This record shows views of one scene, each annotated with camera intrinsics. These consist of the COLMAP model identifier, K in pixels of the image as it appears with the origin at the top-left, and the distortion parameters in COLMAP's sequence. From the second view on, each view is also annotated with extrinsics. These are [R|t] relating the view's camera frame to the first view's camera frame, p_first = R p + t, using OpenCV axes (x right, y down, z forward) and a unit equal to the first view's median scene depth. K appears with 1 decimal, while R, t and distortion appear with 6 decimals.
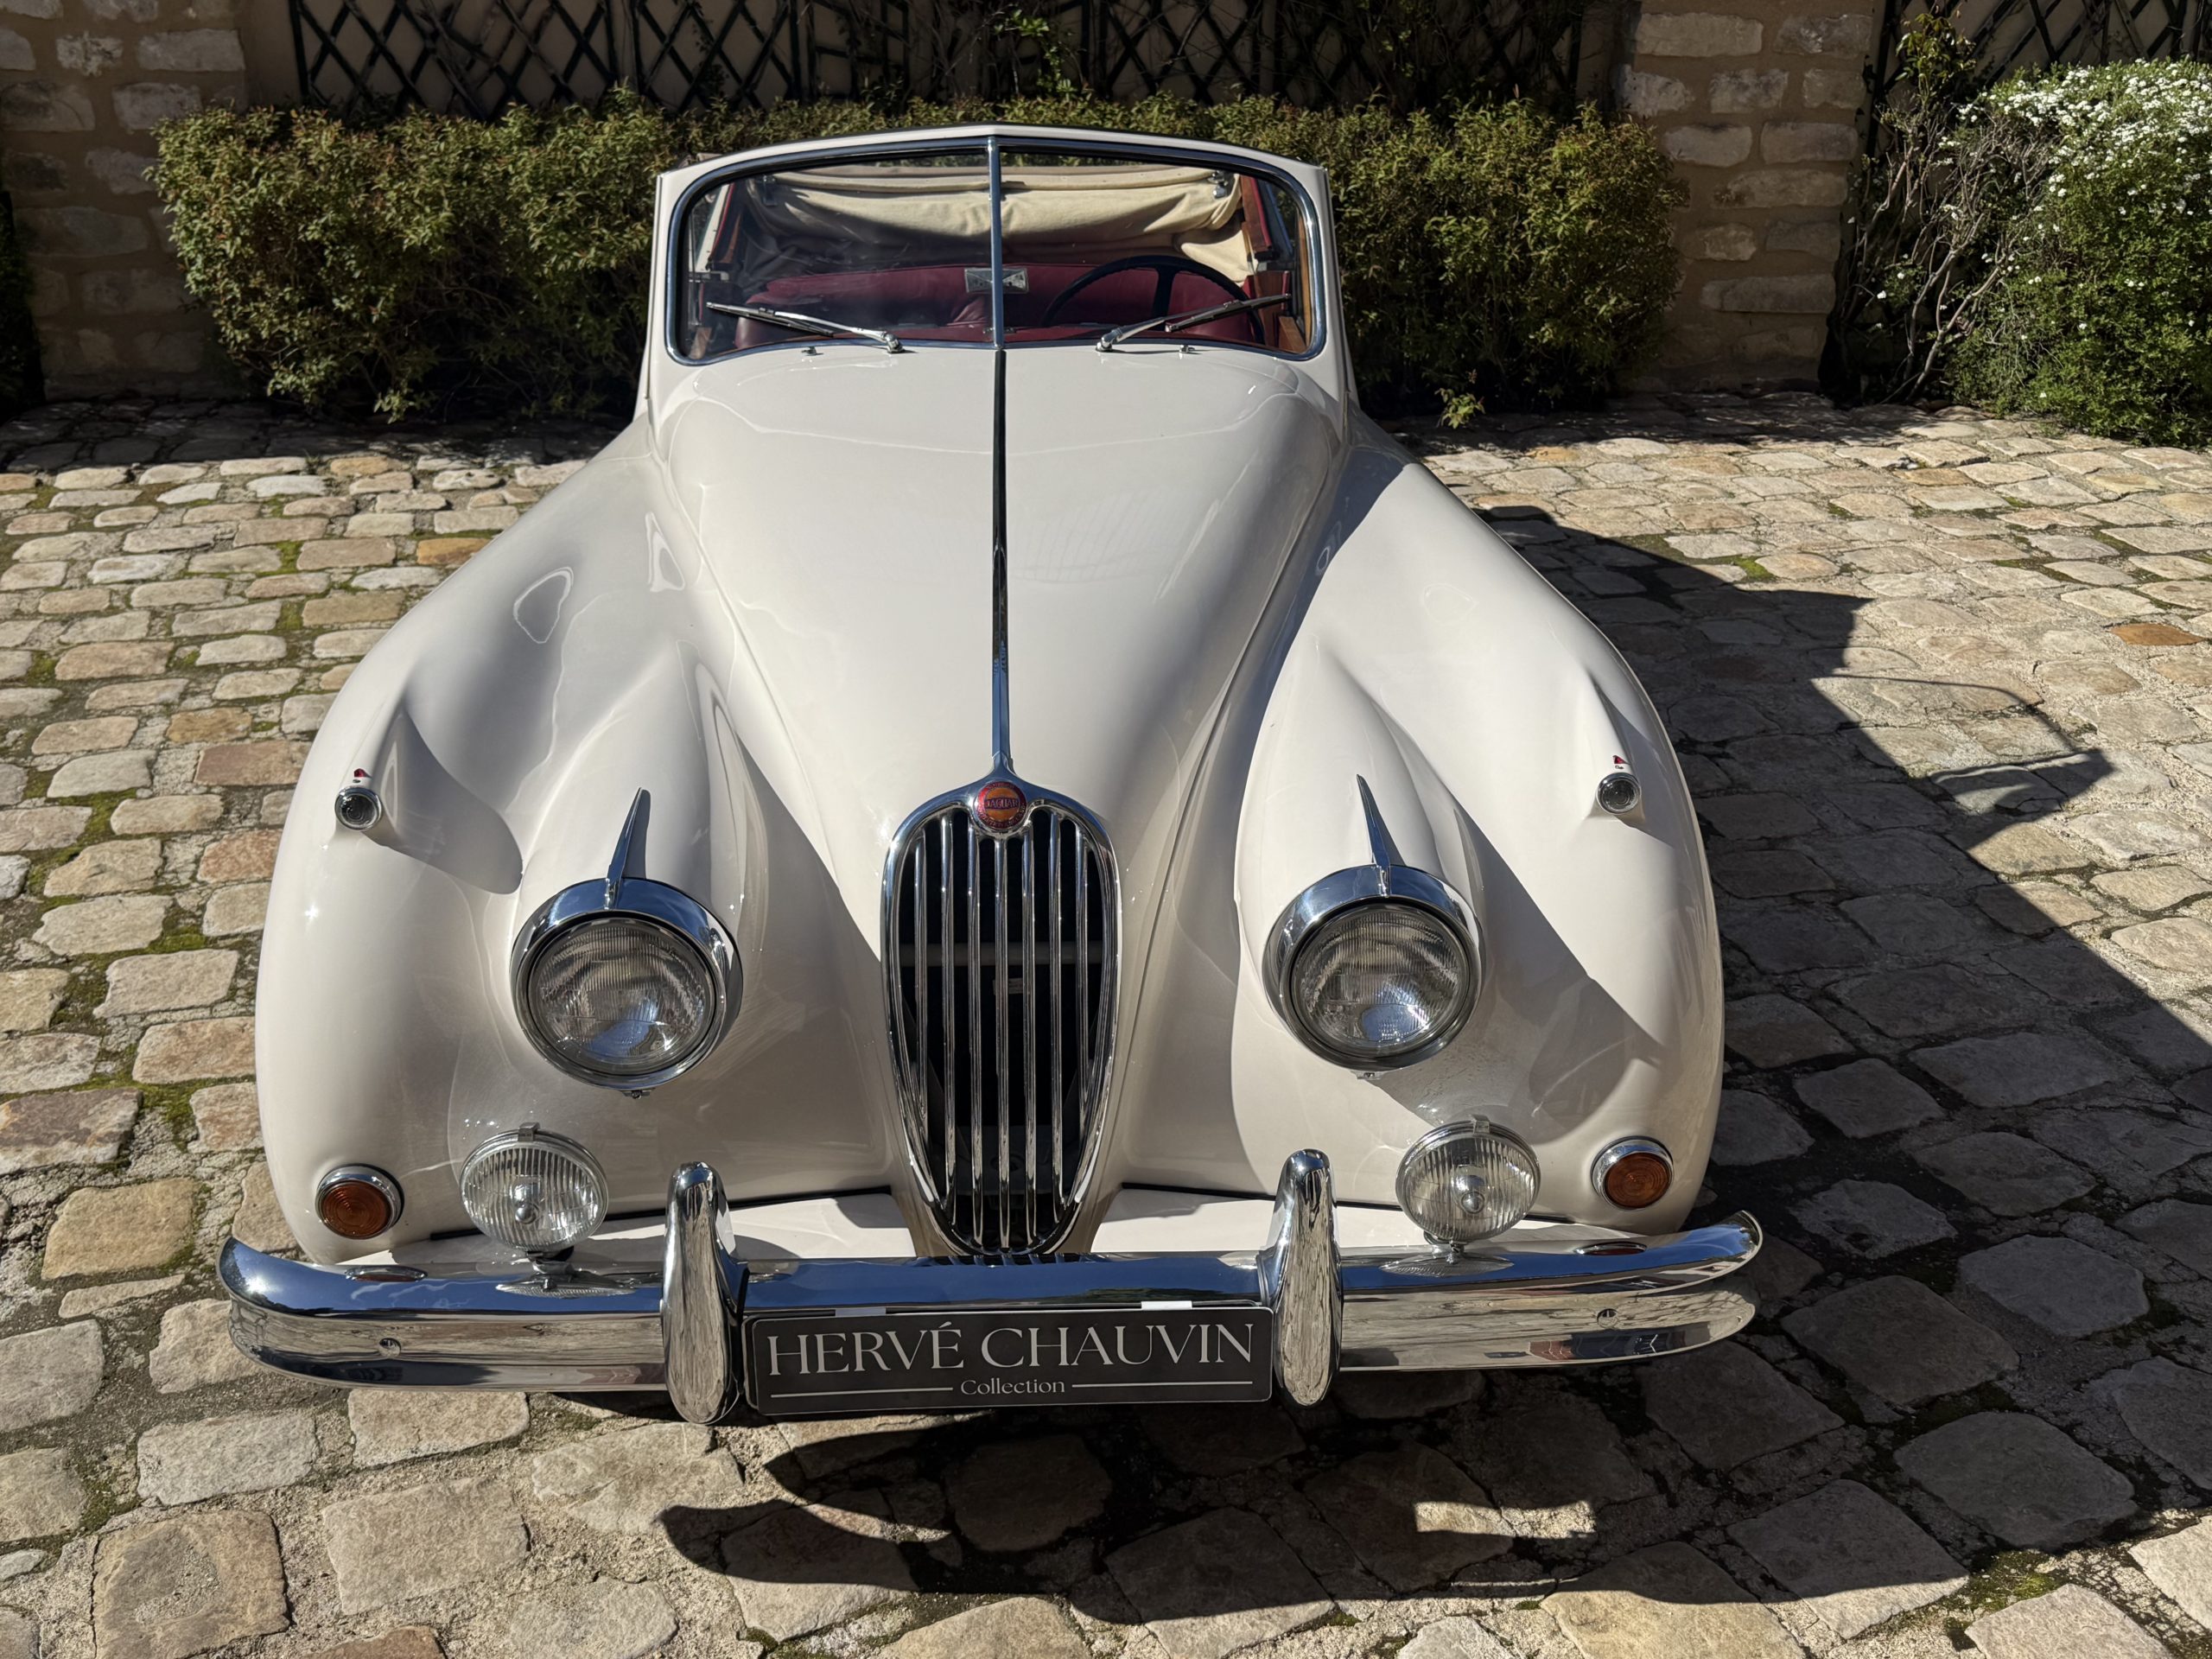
lens RADIAL K [[2220.4, 0, 1106.0], [0, 2220.4, 829.5], [0, 0, 1]] dist [0.124697, -0.256174]
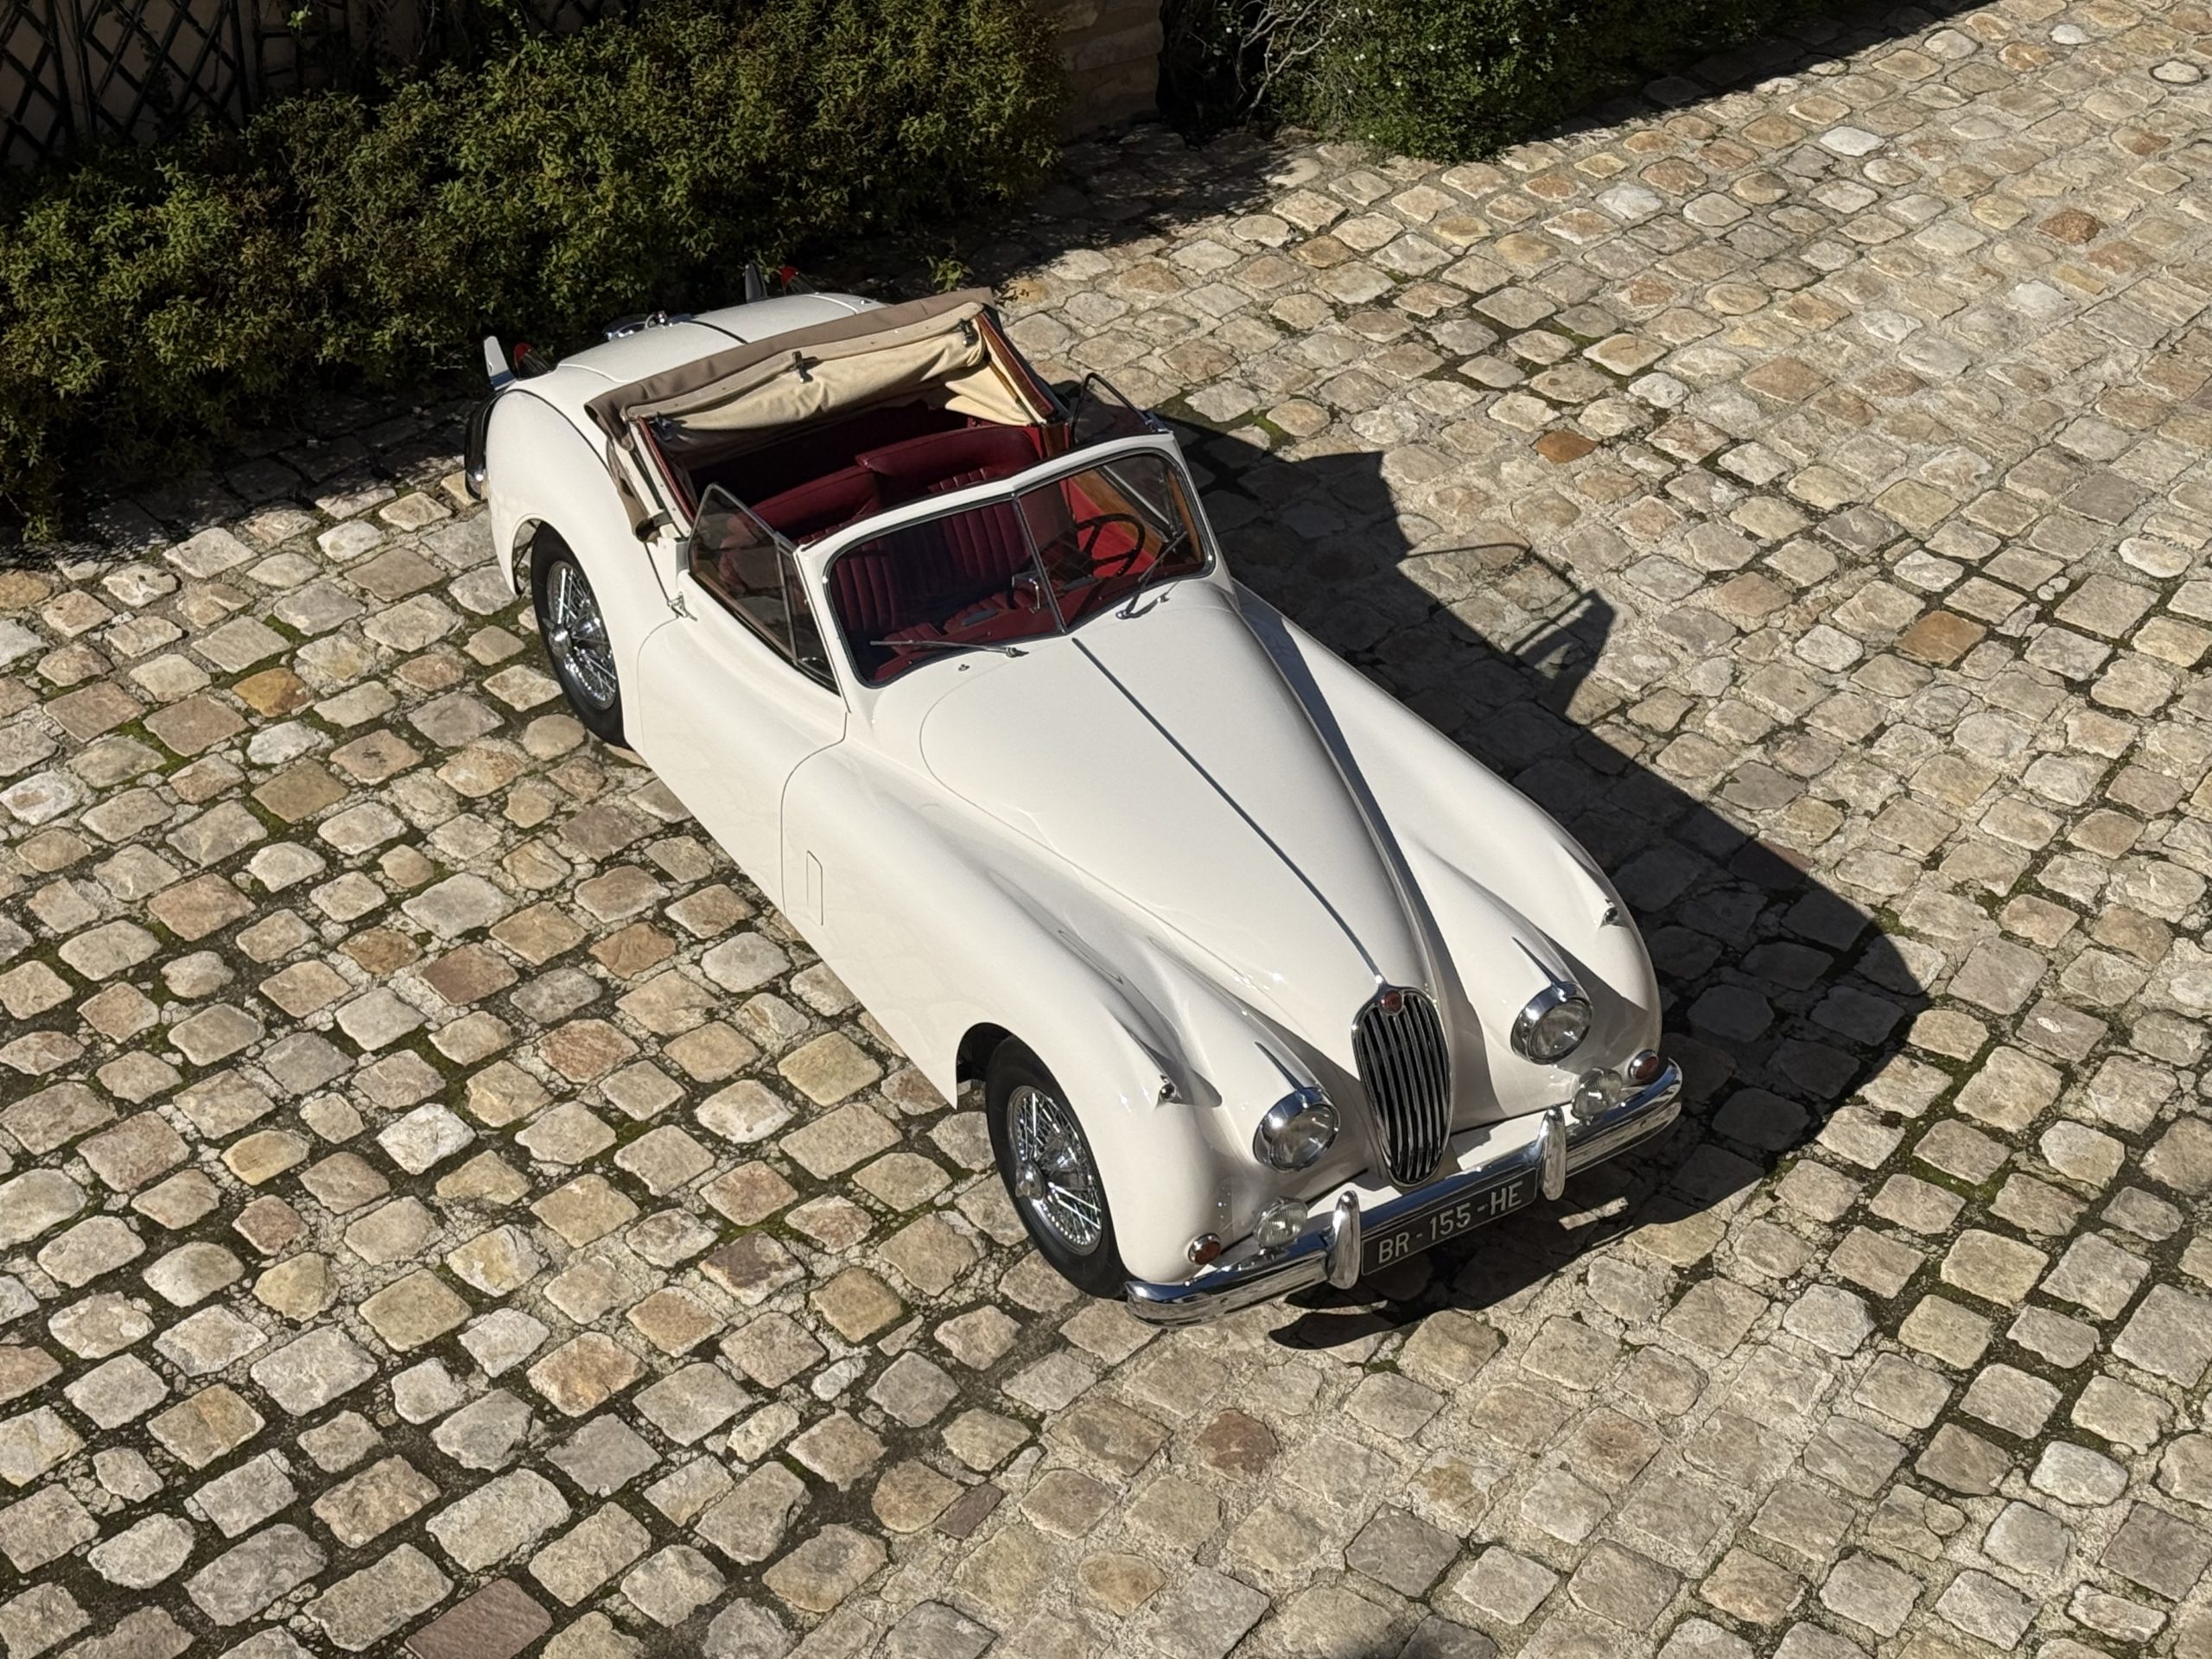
lens RADIAL K [[4079.5, 0, 1116.2], [0, 4079.5, 829.8], [0, 0, 1]] dist [0.159974, -0.118789]
pose [[0.868190, -0.288056, 0.404067, -1.186516], [0.179810, 0.941549, 0.284877, -0.870920], [-0.462509, -0.174672, 0.869238, -1.520842]]
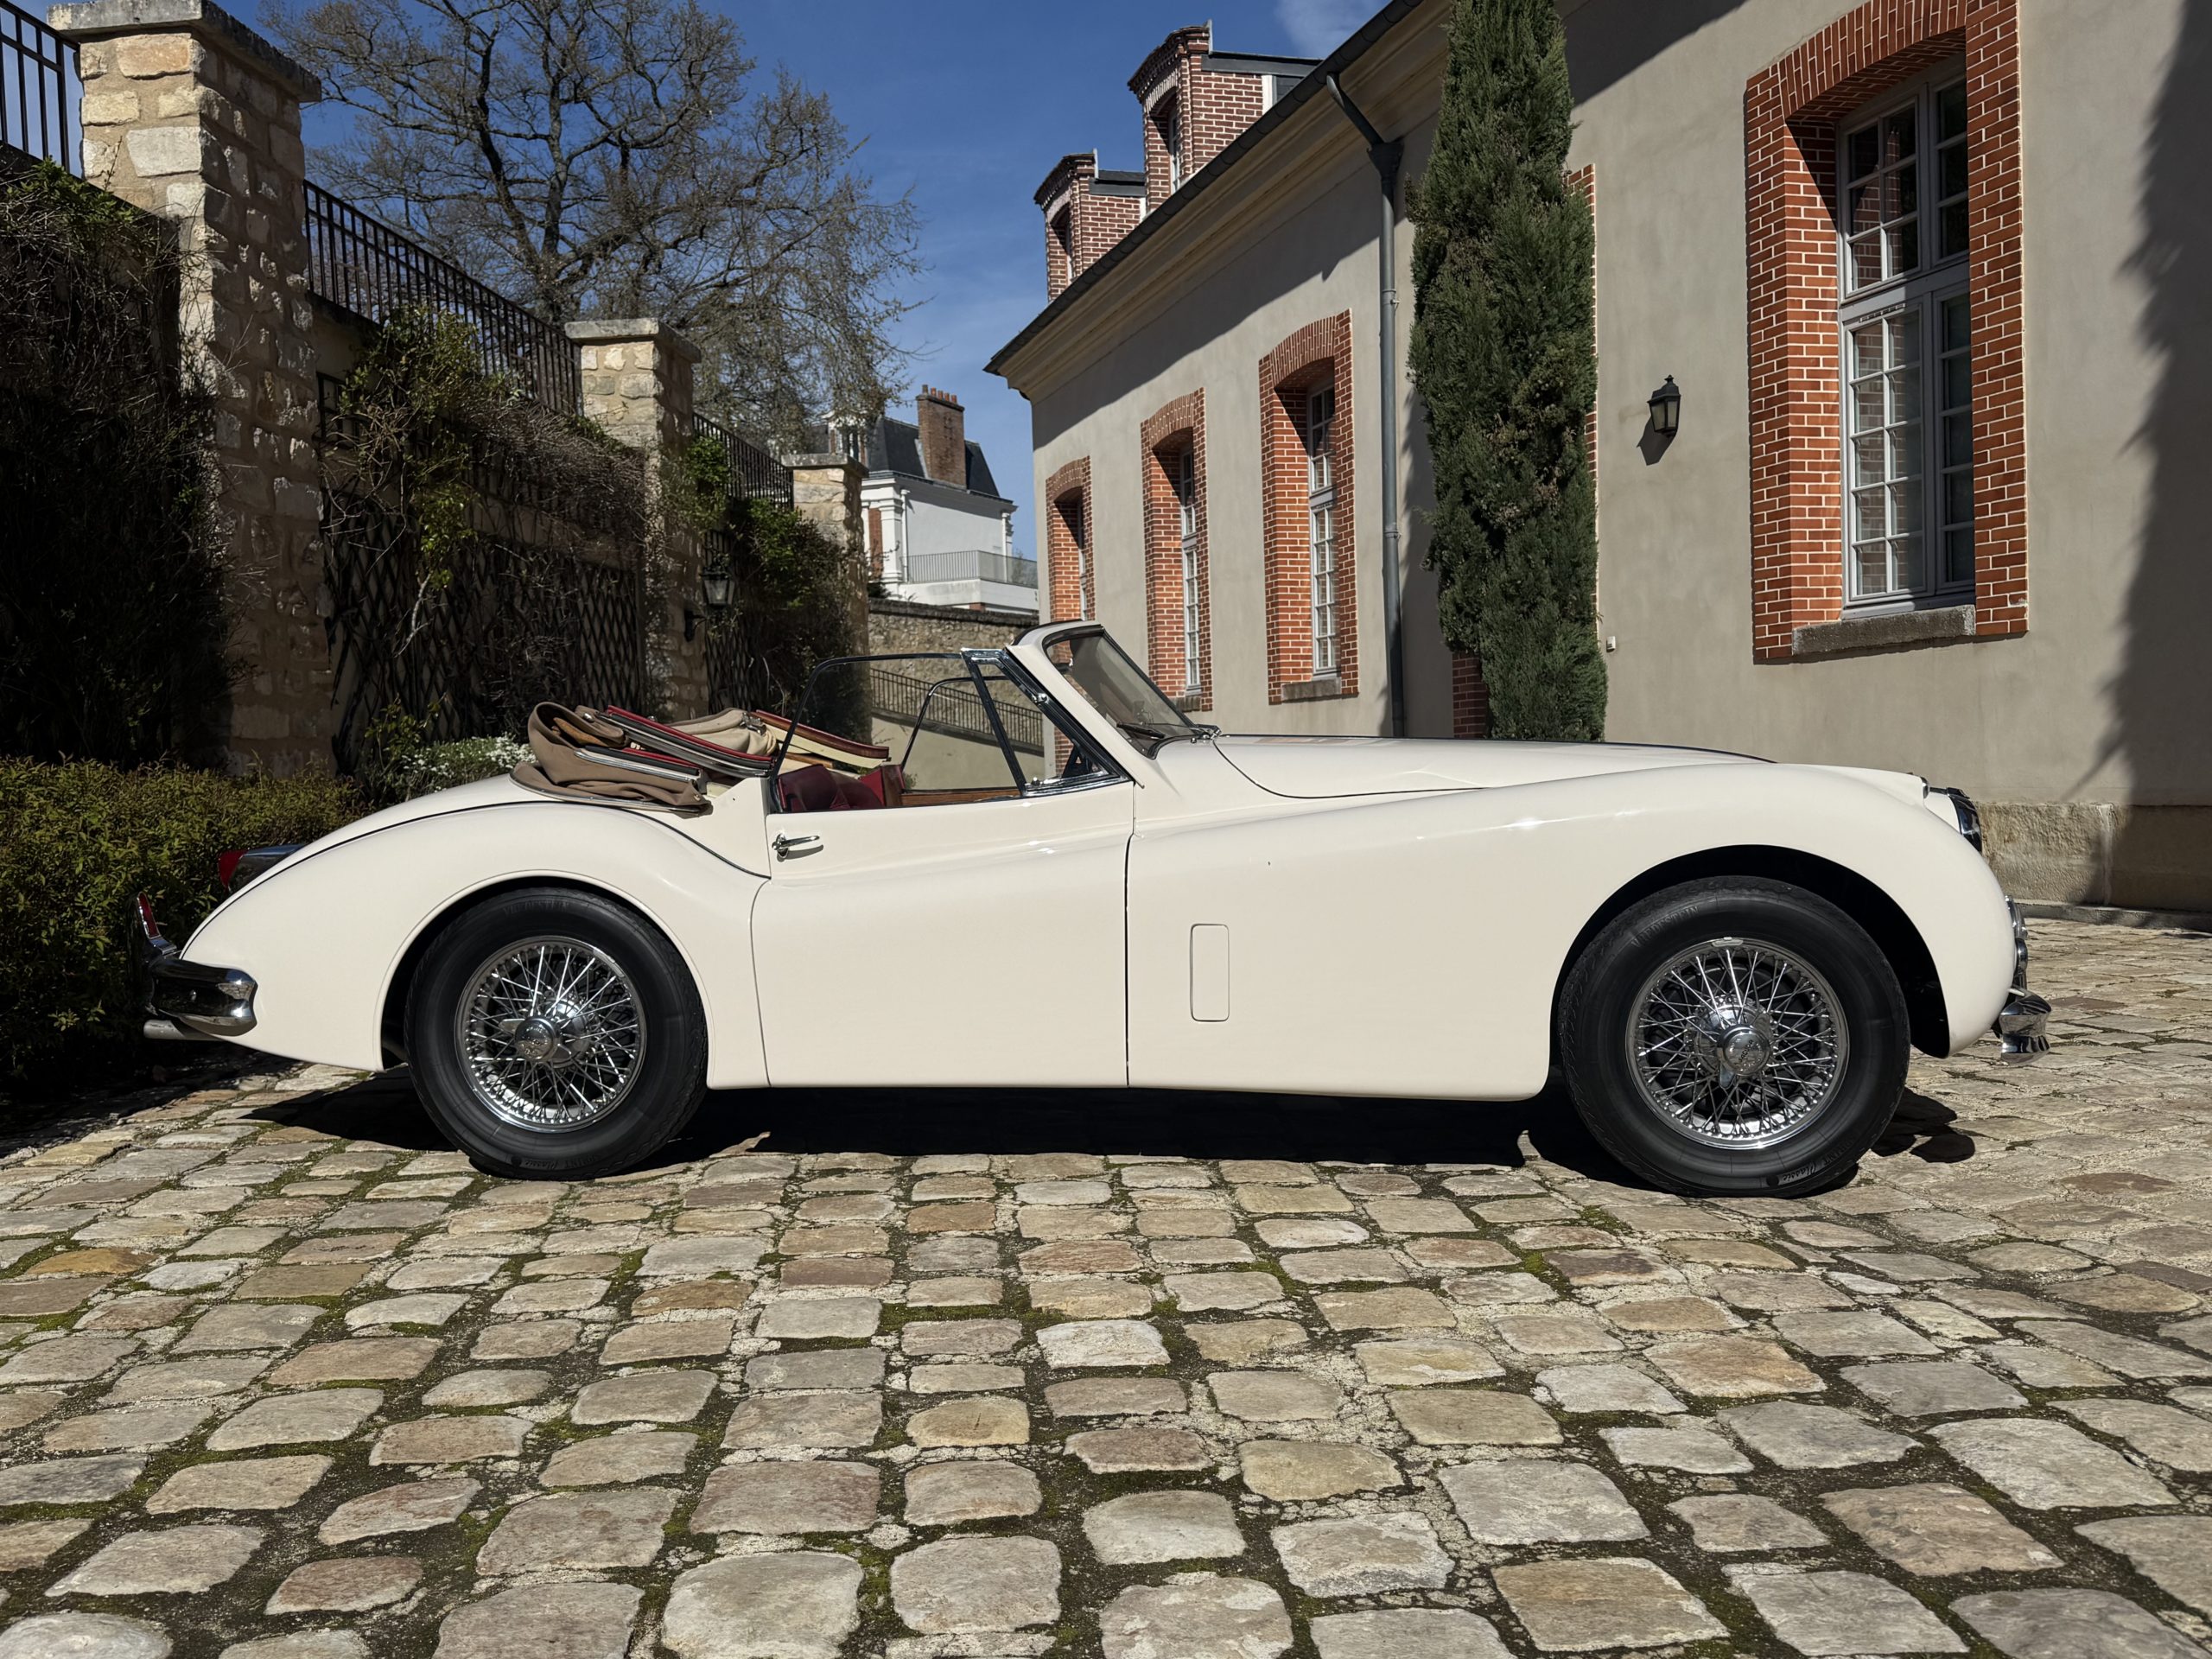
lens RADIAL K [[1910.4, 0, 1114.7], [0, 1910.4, 827.4], [0, 0, 1]] dist [0.154753, -0.305736]
pose [[0.156815, -0.045203, 0.986593, -1.311446], [0.425510, 0.904574, -0.026188, -0.145158], [-0.891263, 0.423912, 0.161085, 0.829252]]
